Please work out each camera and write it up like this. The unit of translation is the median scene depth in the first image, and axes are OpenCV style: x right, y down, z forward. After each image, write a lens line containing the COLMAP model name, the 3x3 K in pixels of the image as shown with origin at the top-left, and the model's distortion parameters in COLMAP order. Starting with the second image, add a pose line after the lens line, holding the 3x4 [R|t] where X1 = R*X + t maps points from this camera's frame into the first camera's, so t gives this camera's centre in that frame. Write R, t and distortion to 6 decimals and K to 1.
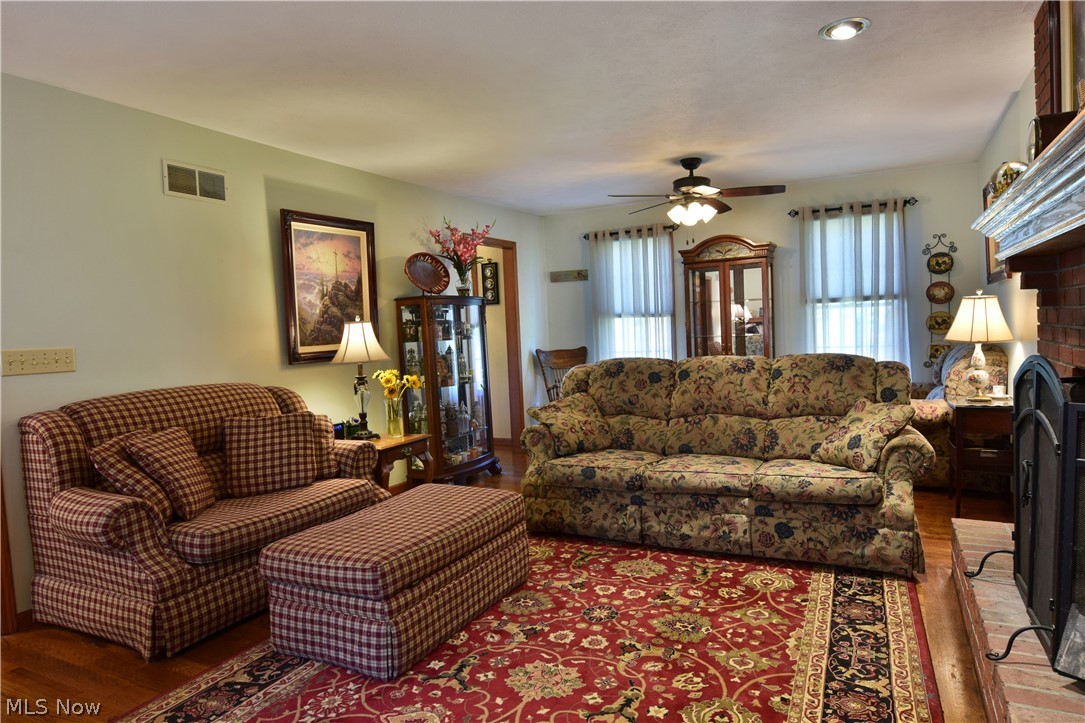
lens RADIAL K [[659.4, 0, 545.1], [0, 659.4, 362.6], [0, 0, 1]] dist [-0.016939, 0.001171]
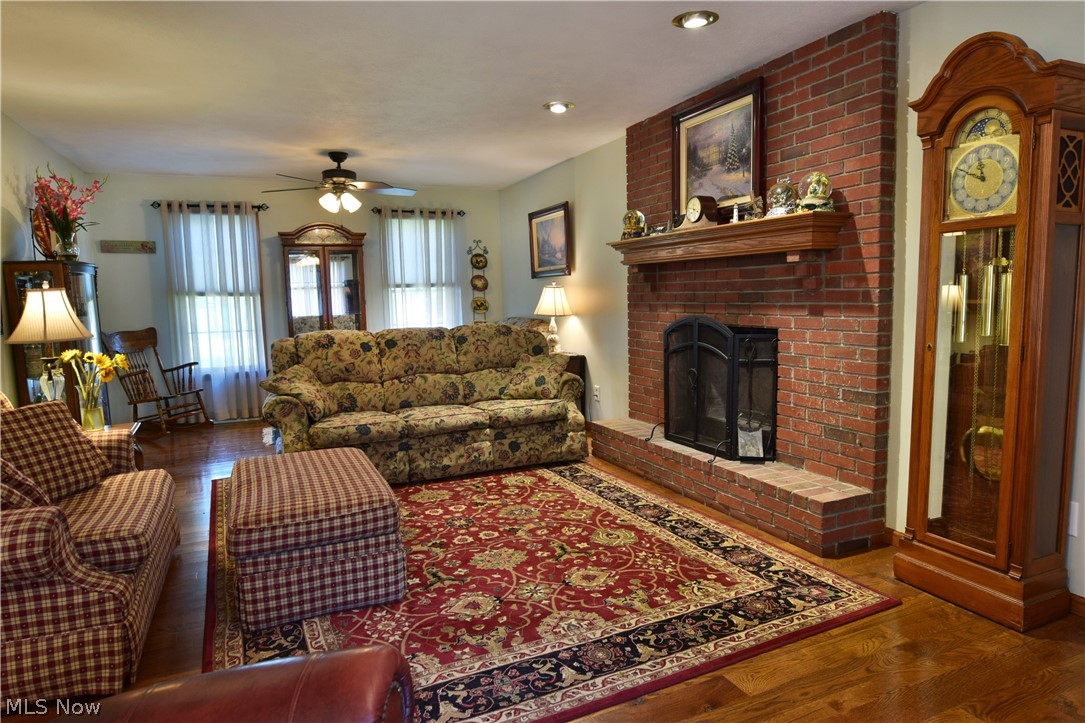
lens RADIAL K [[659.4, 0, 544.8], [0, 659.4, 363.2], [0, 0, 1]] dist [-0.016939, 0.001171]
pose [[0.627935, -0.051833, 0.776538, -0.642956], [0.037777, 0.998634, 0.036109, 0.026013], [-0.777348, 0.006661, 0.629035, 0.052441]]
